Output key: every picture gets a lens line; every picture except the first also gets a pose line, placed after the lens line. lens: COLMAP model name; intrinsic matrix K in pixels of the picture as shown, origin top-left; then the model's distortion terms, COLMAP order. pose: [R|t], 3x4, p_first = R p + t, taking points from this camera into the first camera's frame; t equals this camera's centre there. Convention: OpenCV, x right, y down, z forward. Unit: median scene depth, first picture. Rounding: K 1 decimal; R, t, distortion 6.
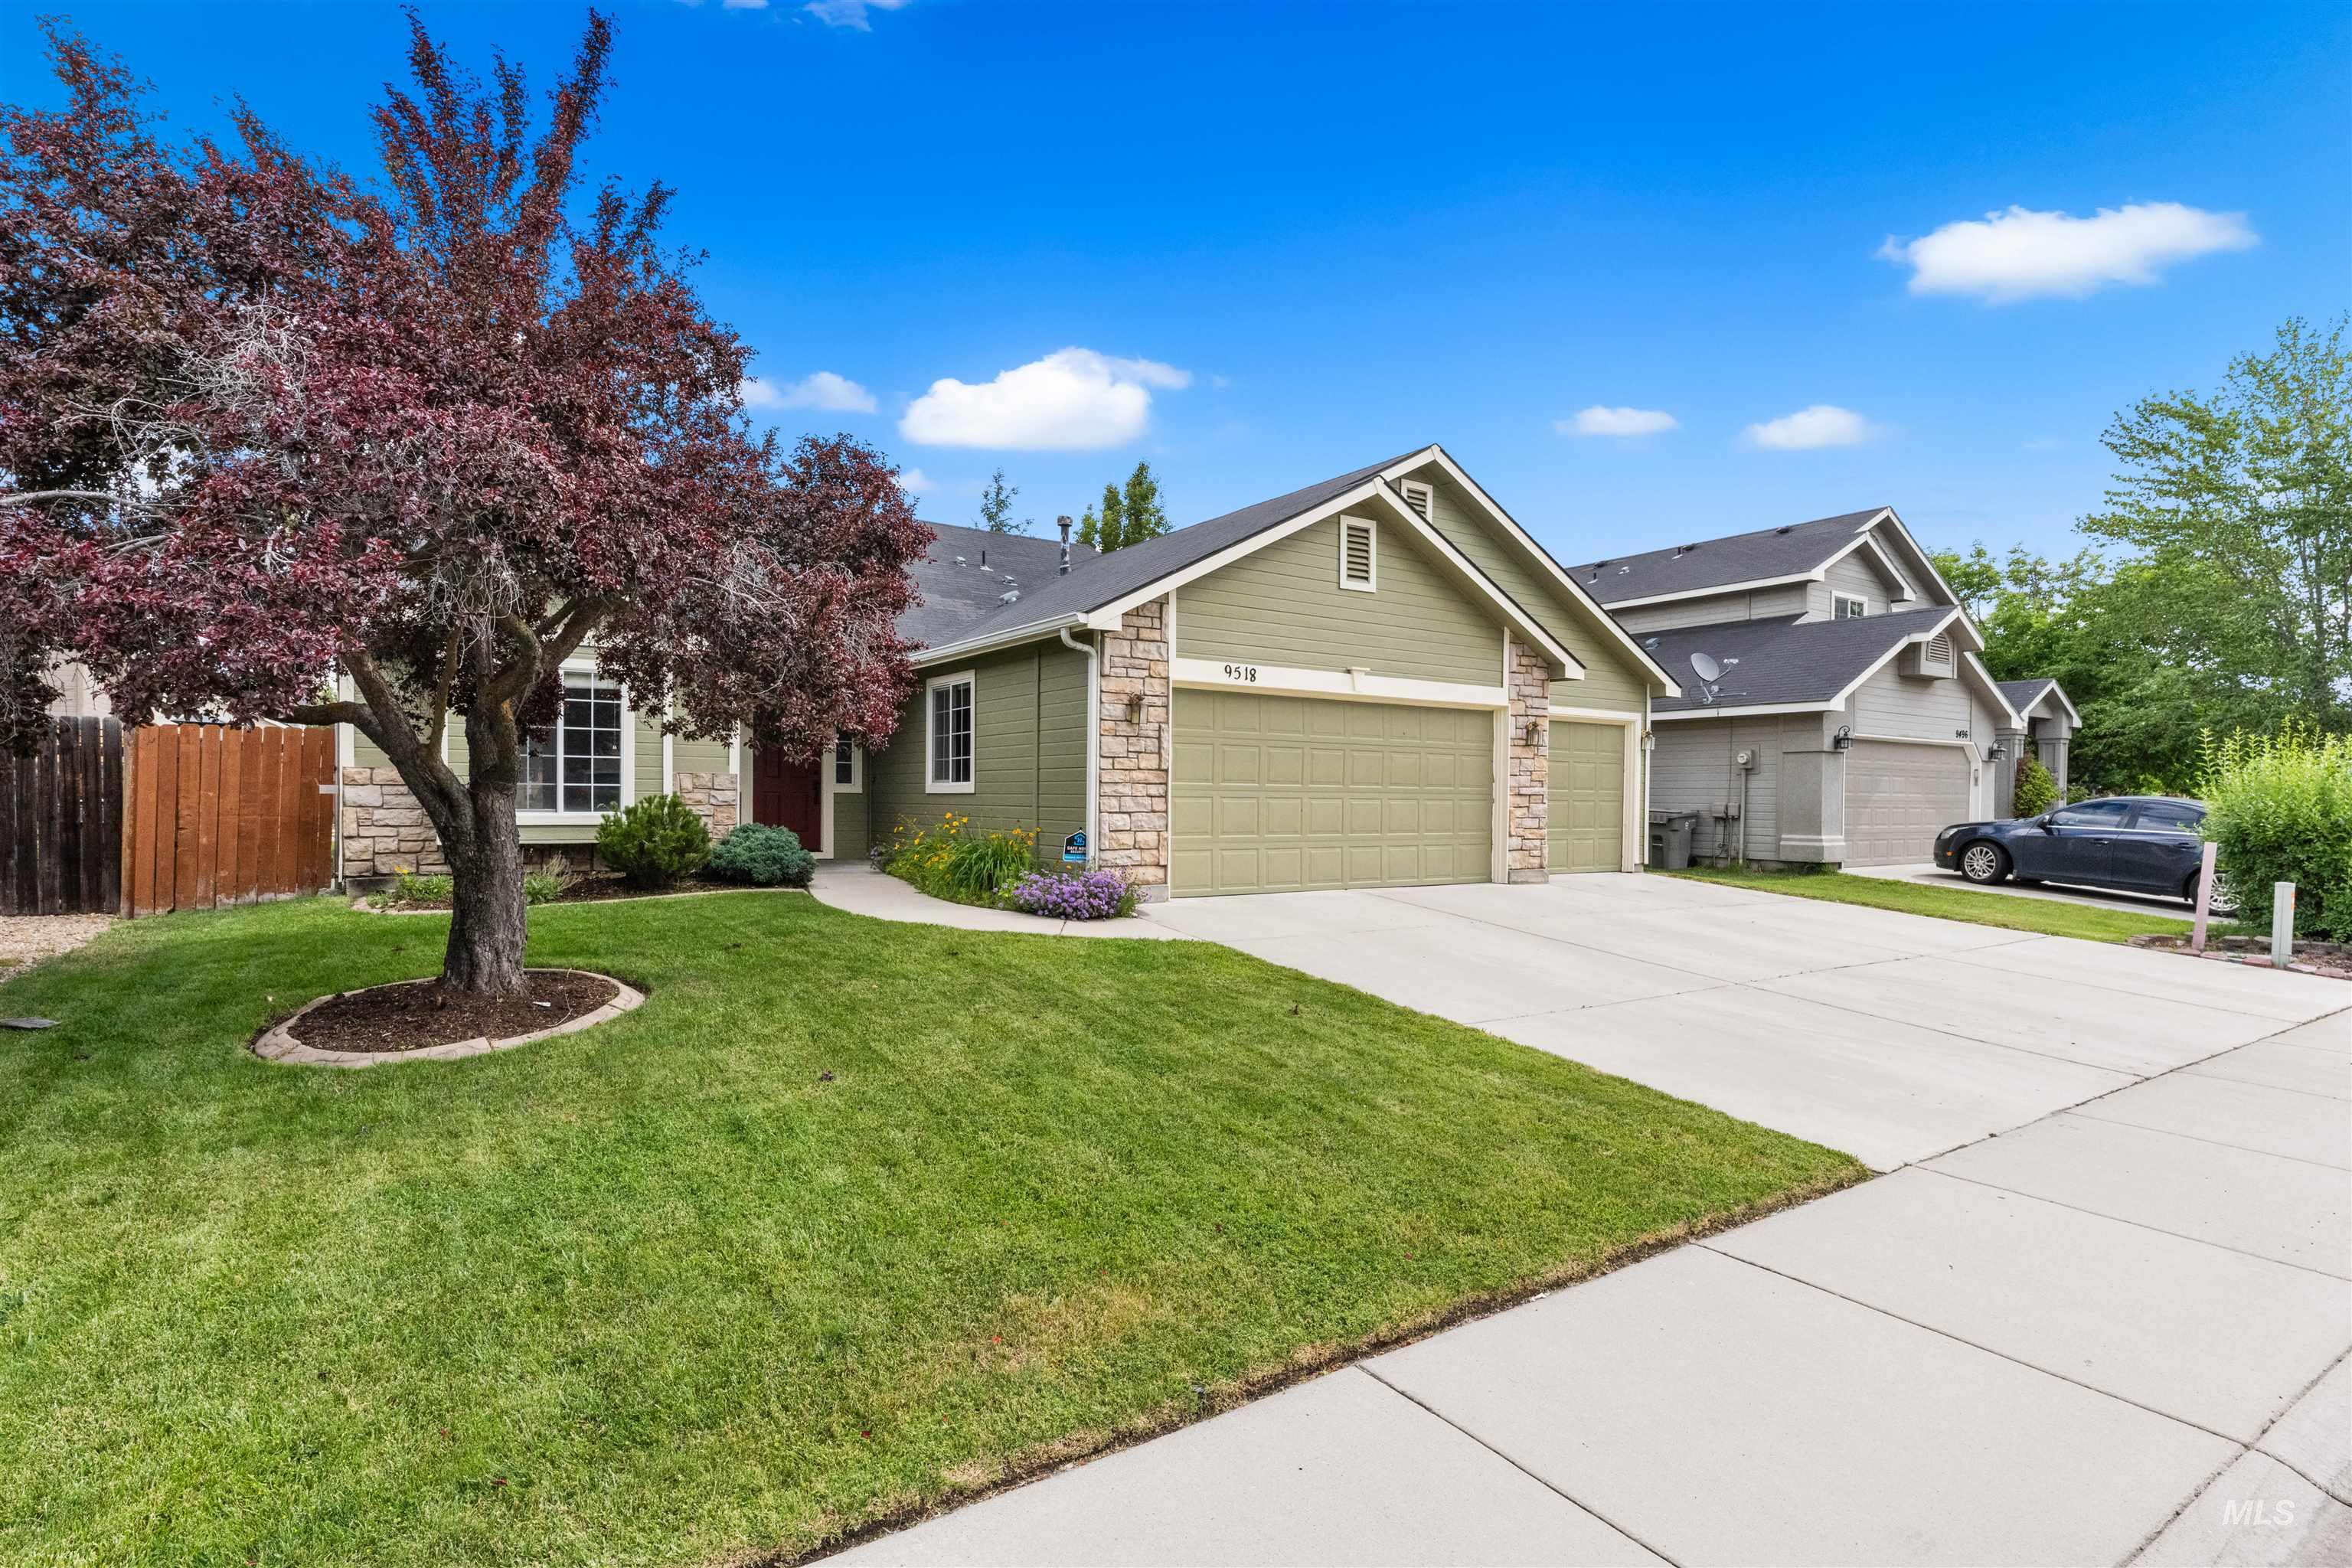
lens RADIAL K [[1162.6, 0, 1172.2], [0, 1162.6, 798.0], [0, 0, 1]] dist [-0.019536, -0.000009]
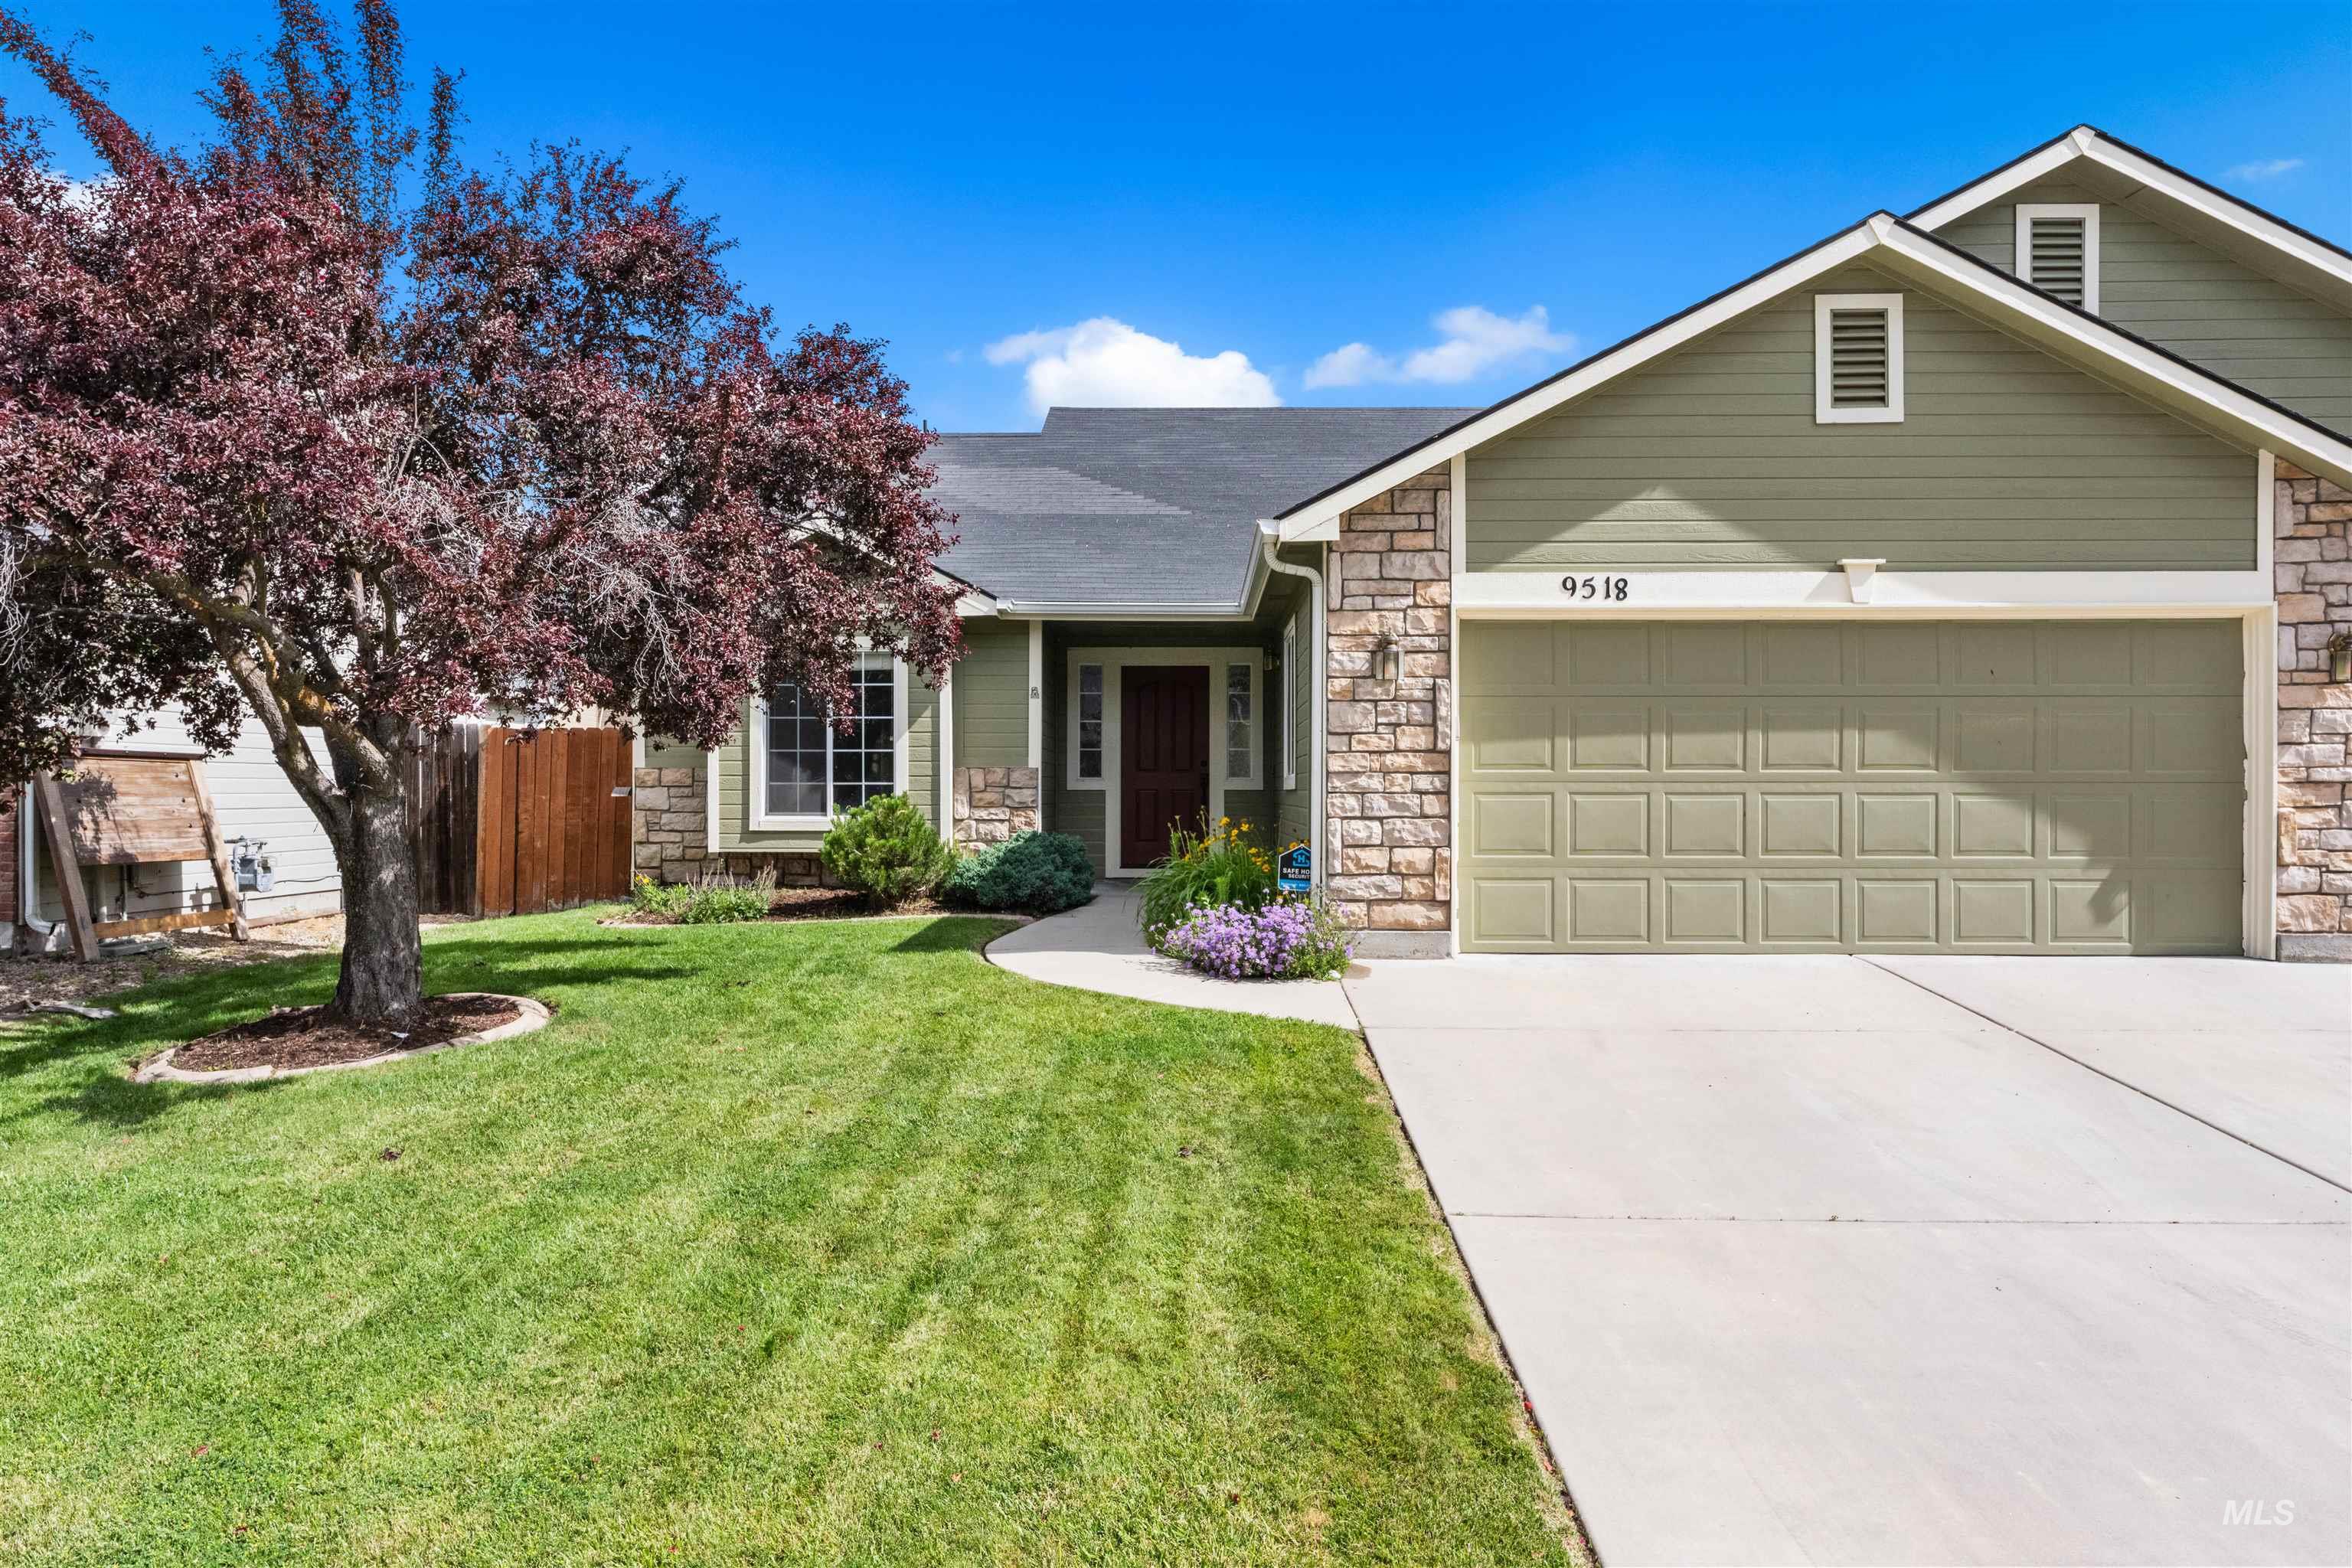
lens RADIAL K [[1554.1, 0, 1176.0], [0, 1554.1, 784.0], [0, 0, 1]] dist [-0.001771, -0.000248]
pose [[0.813417, -0.010745, -0.581582, 0.370663], [0.006385, 0.999934, -0.009544, 0.001081], [0.581646, 0.004050, 0.813432, 0.224508]]
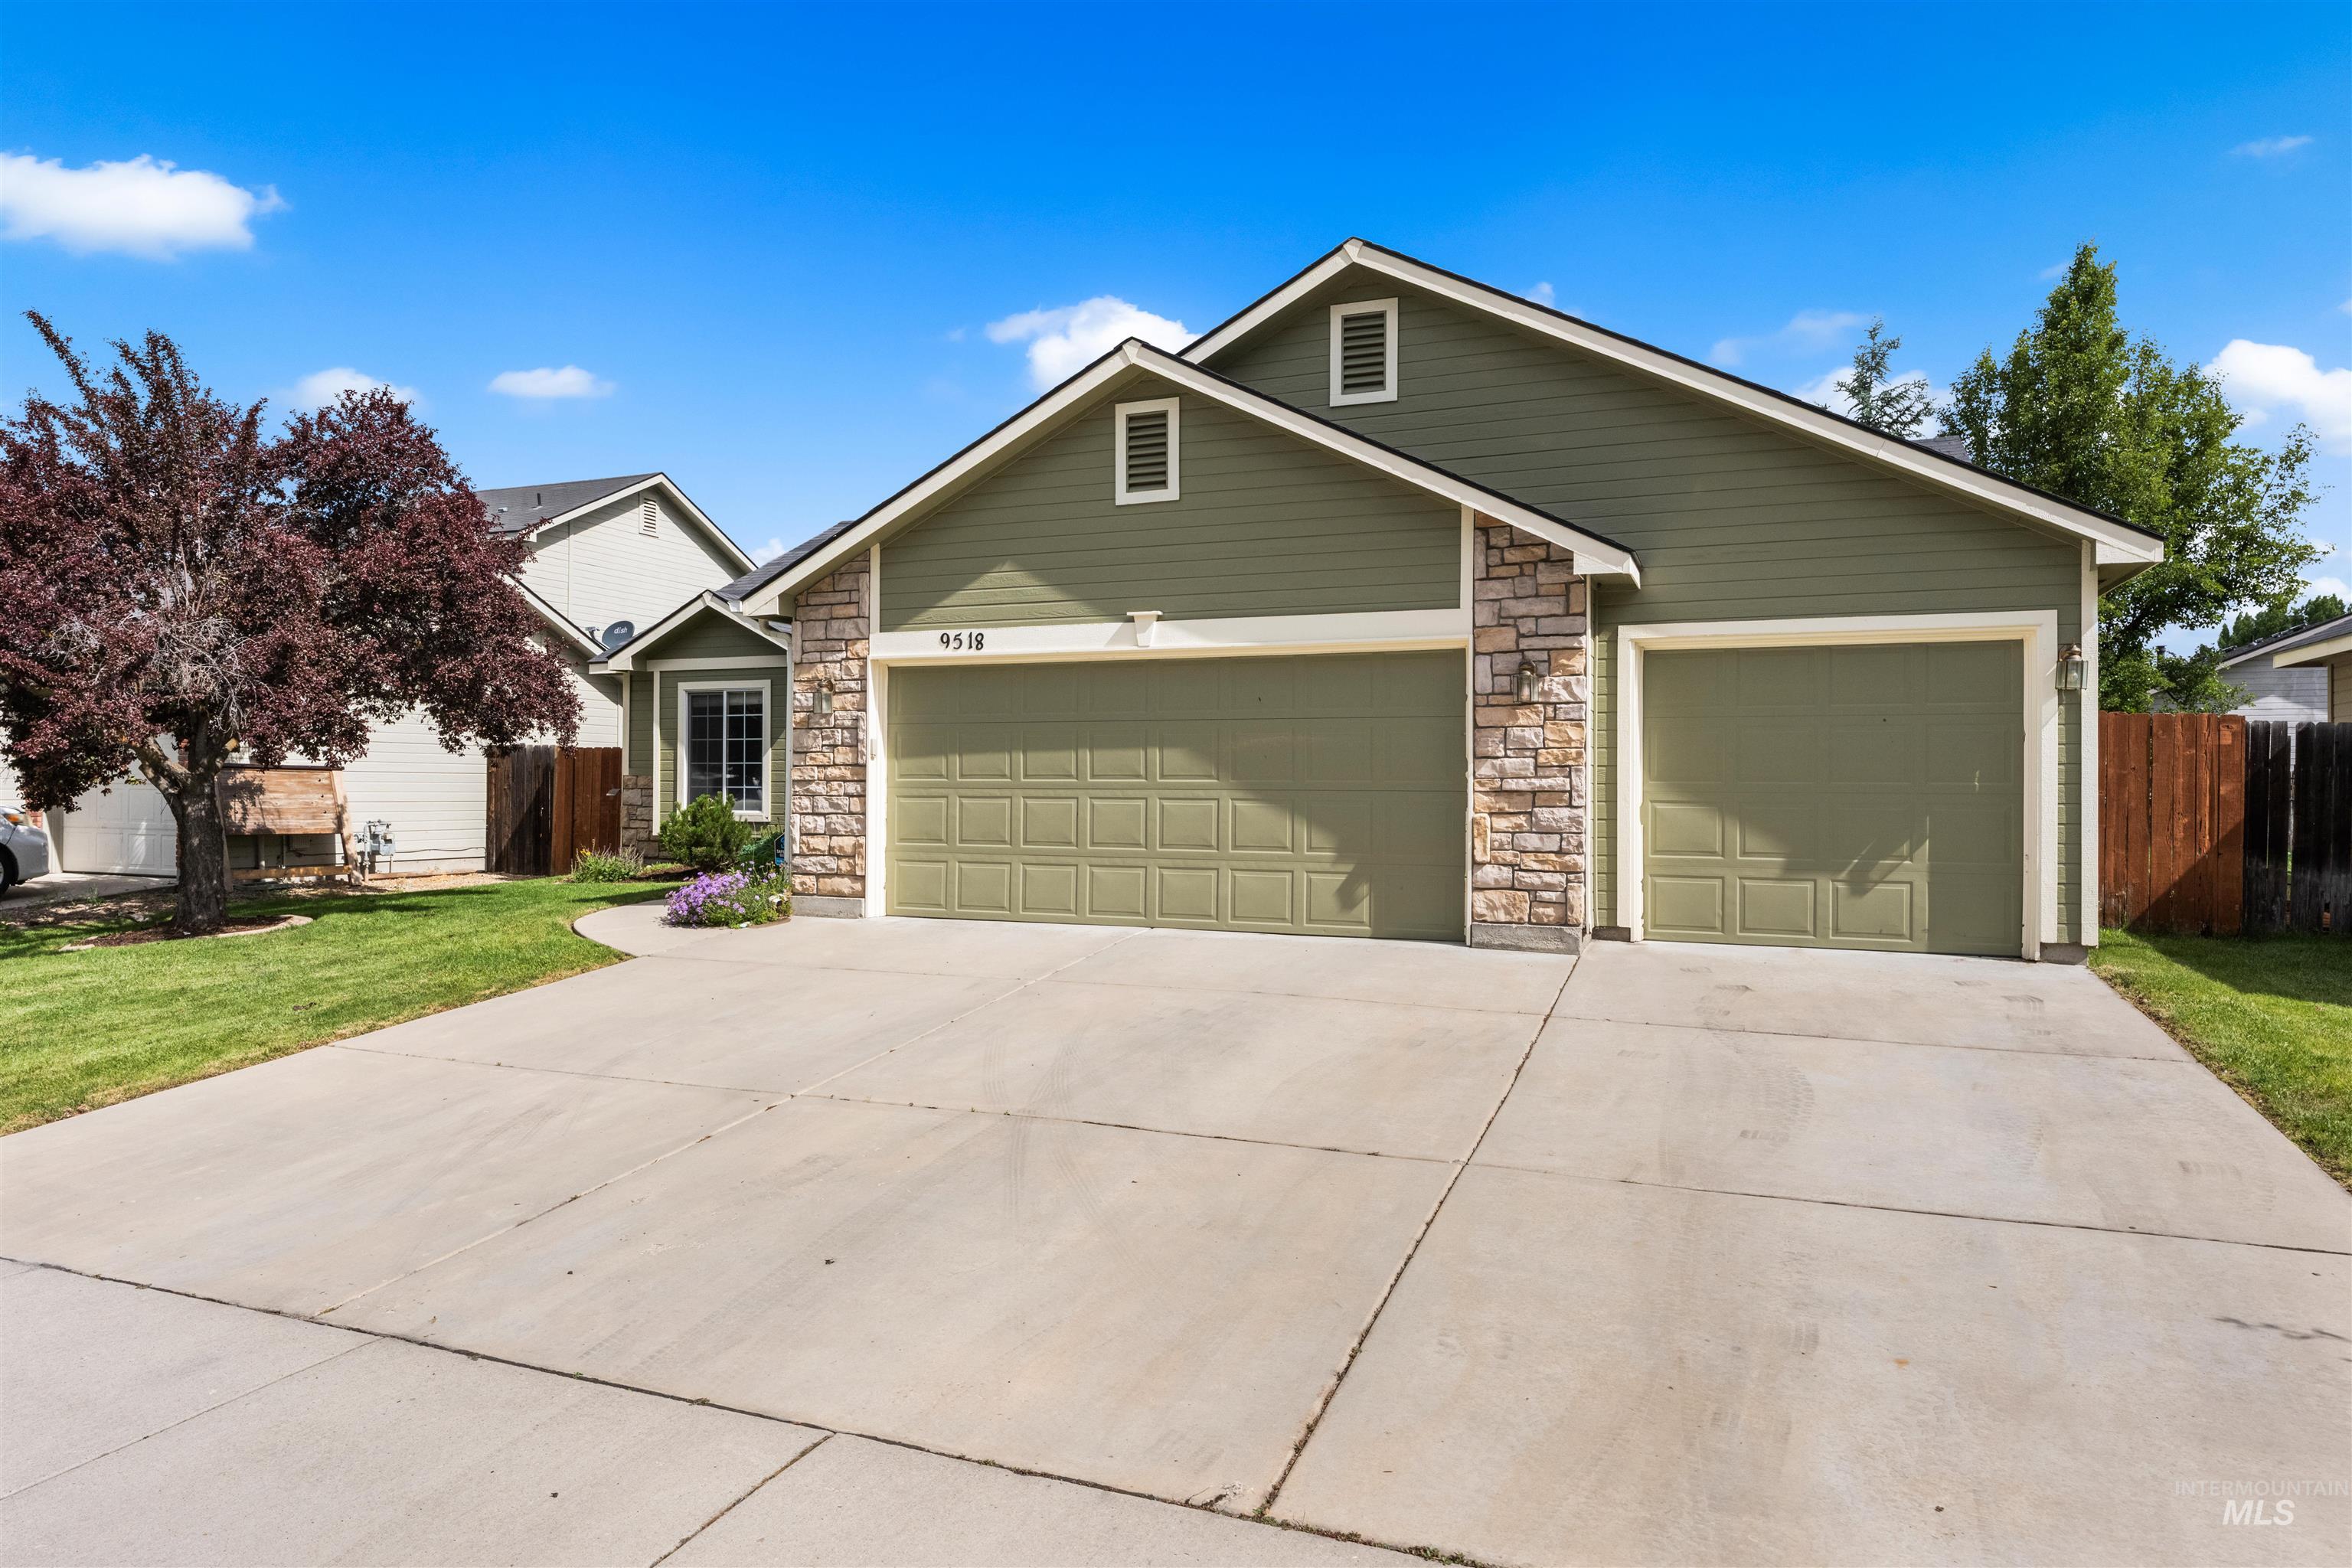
lens RADIAL K [[1437.3, 0, 1181.1], [0, 1437.3, 771.3], [0, 0, 1]] dist [0.000305, -0.049503]
pose [[0.555368, -0.017009, -0.831431, 1.015121], [-0.001479, 0.999769, -0.021441, 0.003006], [0.831603, 0.013137, 0.555214, 0.608870]]
